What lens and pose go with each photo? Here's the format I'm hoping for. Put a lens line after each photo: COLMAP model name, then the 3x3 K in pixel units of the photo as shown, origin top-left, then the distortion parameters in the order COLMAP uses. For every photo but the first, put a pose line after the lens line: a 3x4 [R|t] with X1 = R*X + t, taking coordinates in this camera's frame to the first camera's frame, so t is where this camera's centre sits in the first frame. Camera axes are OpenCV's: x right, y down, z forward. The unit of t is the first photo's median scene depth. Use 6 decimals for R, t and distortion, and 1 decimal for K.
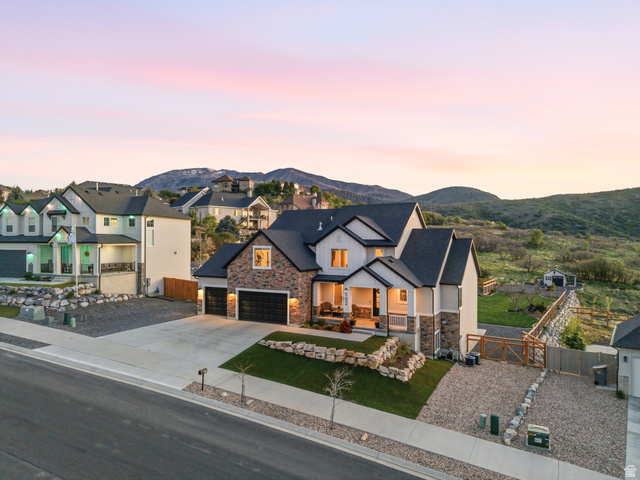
lens RADIAL K [[422.3, 0, 320.0], [0, 422.3, 240.0], [0, 0, 1]] dist [0.022071, -0.001149]
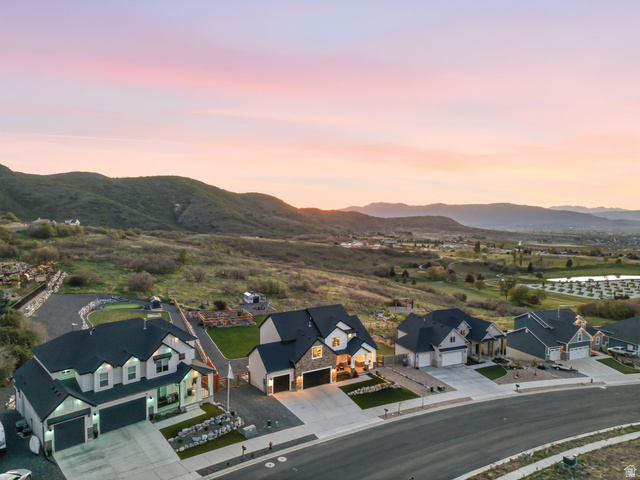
lens RADIAL K [[433.1, 0, 324.5], [0, 433.1, 242.6], [0, 0, 1]] dist [0.005034, -0.003374]
pose [[0.506557, -0.052331, 0.860617, -1.635469], [-0.001460, 0.998103, 0.061550, -0.525684], [-0.862205, -0.032435, 0.505520, 0.022877]]
